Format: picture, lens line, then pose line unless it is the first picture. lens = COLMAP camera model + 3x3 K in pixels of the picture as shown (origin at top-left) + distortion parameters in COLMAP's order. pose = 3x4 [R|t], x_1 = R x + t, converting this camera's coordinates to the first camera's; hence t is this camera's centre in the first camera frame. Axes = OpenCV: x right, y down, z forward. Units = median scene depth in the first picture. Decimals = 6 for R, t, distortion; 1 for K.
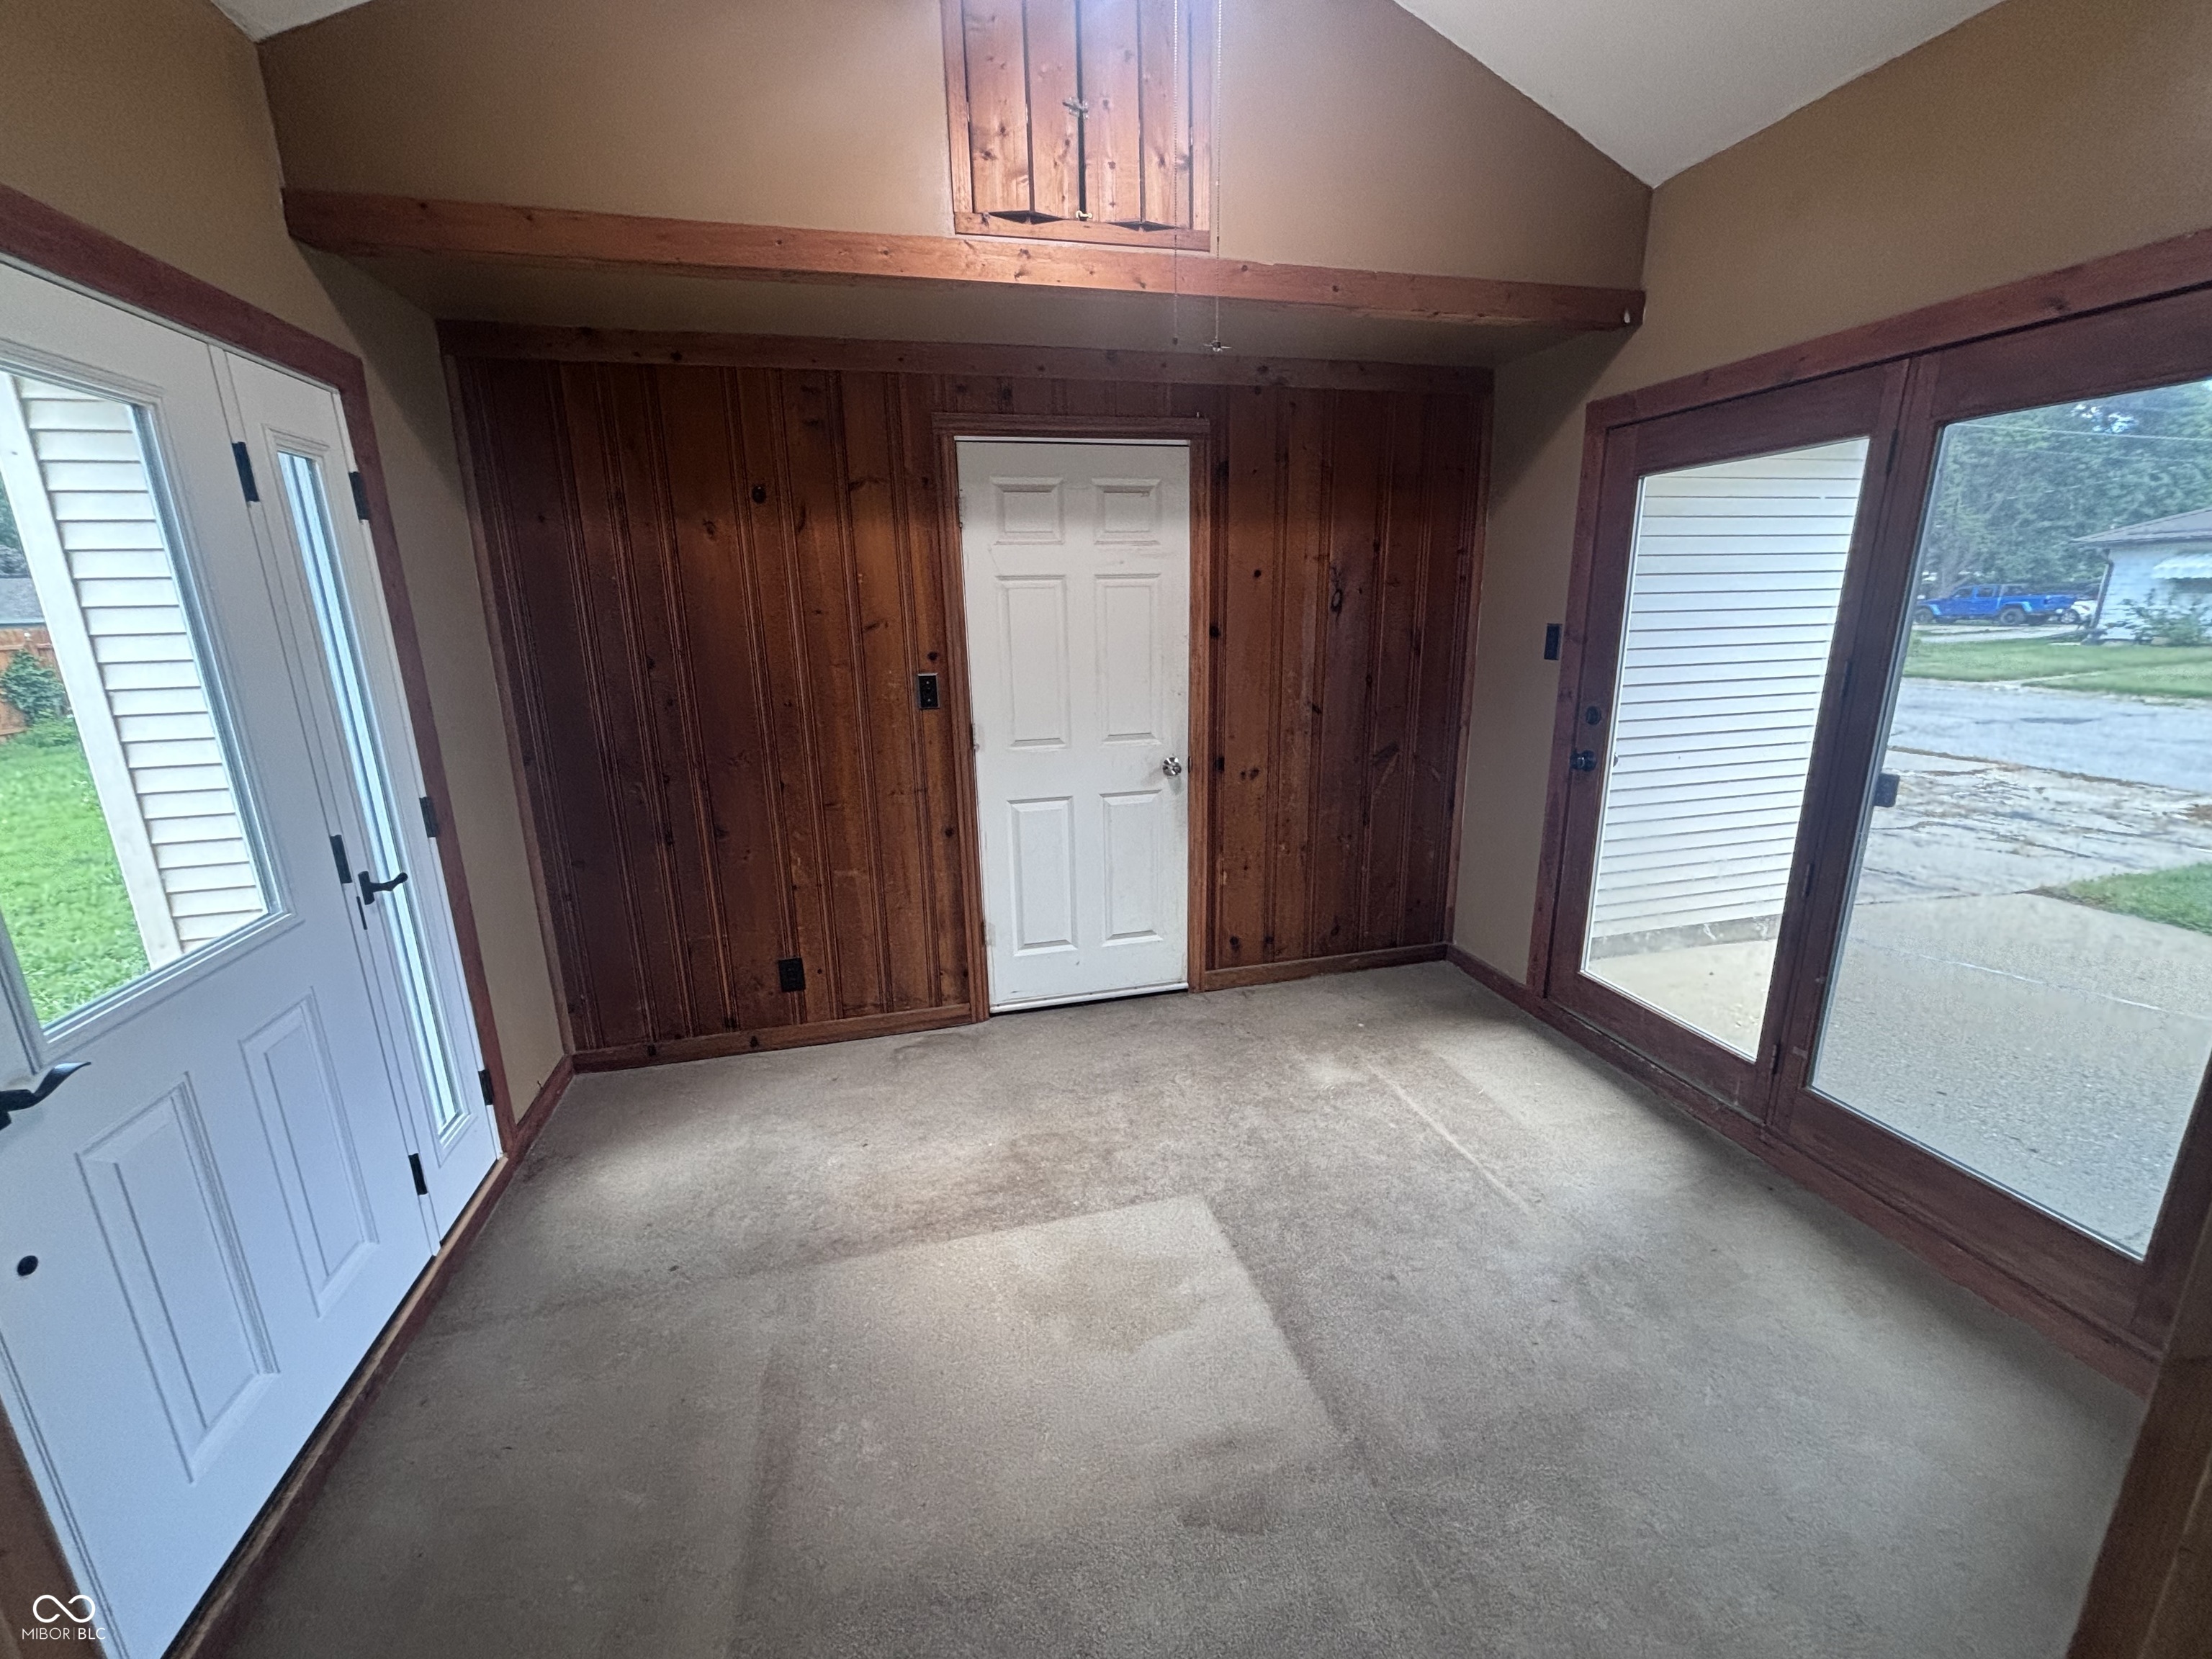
lens RADIAL K [[894.4, 0, 1104.1], [0, 894.4, 825.9], [0, 0, 1]] dist [-0.001871, 0.001759]
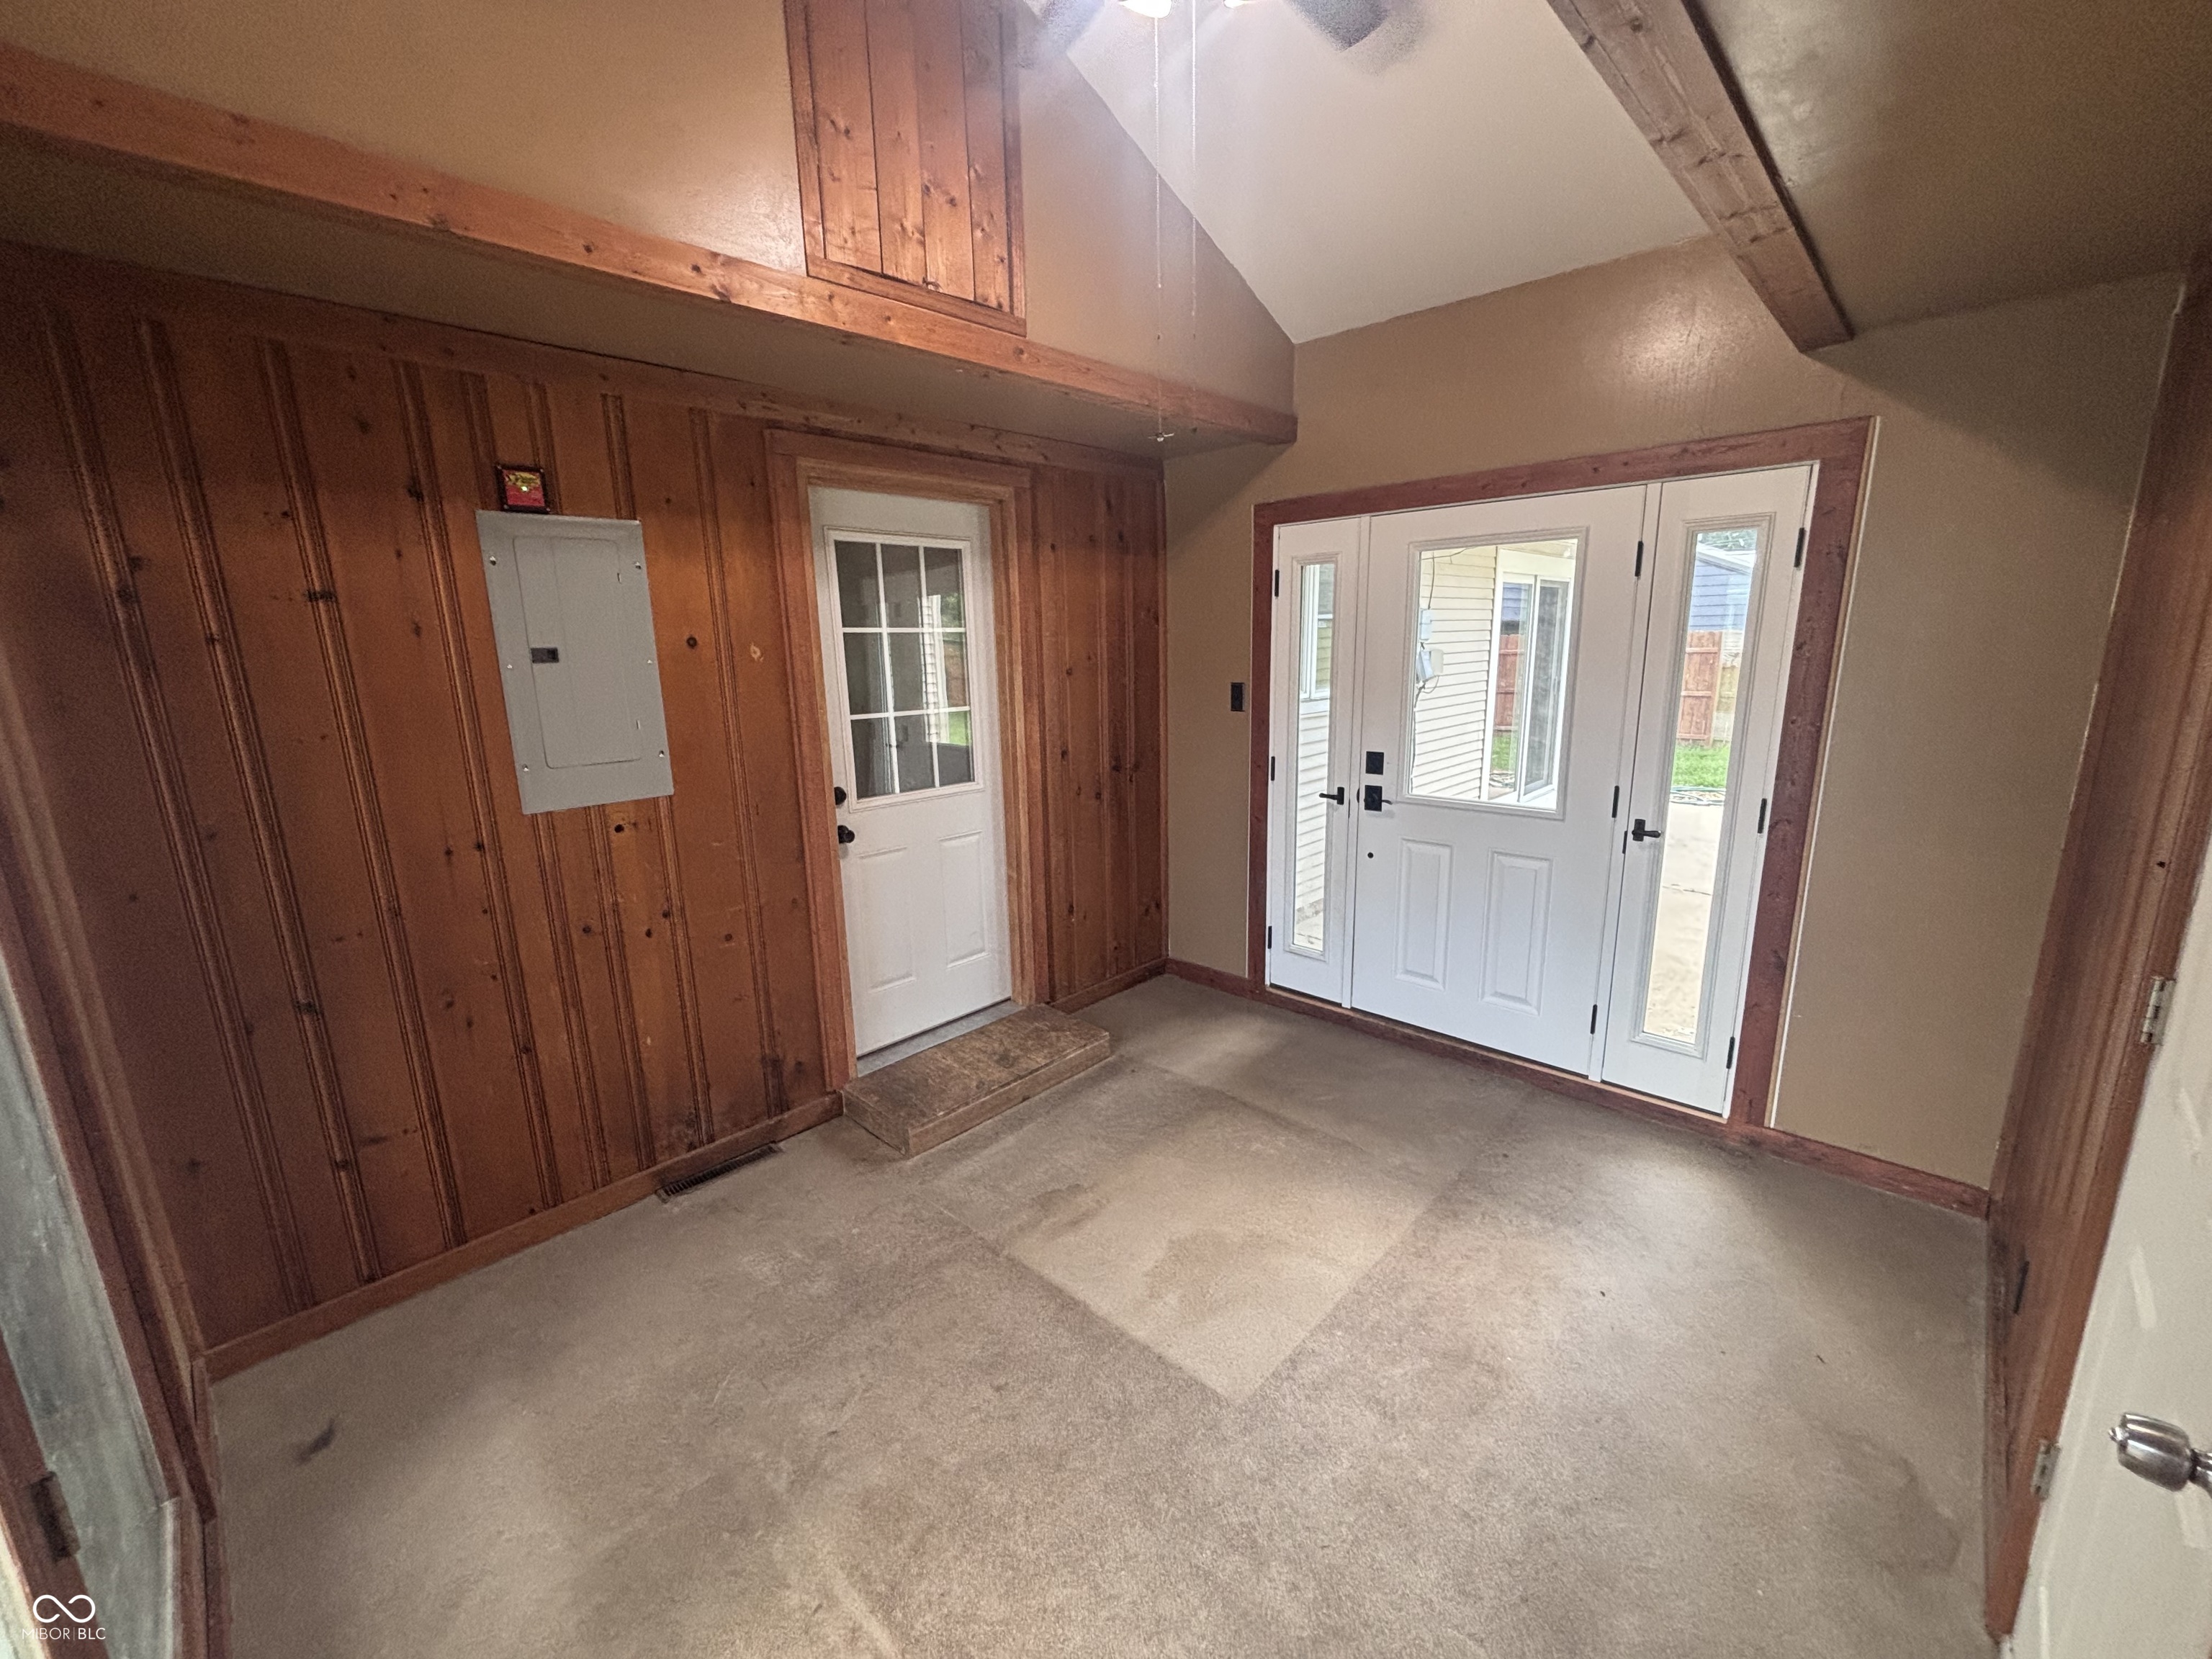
lens RADIAL K [[894.4, 0, 1100.6], [0, 894.4, 830.9], [0, 0, 1]] dist [-0.001871, 0.001759]
pose [[-0.847670, 0.151424, -0.508455, 0.622466], [-0.096223, 0.898624, 0.428038, -0.439268], [0.521725, 0.411760, -0.747166, 1.522762]]
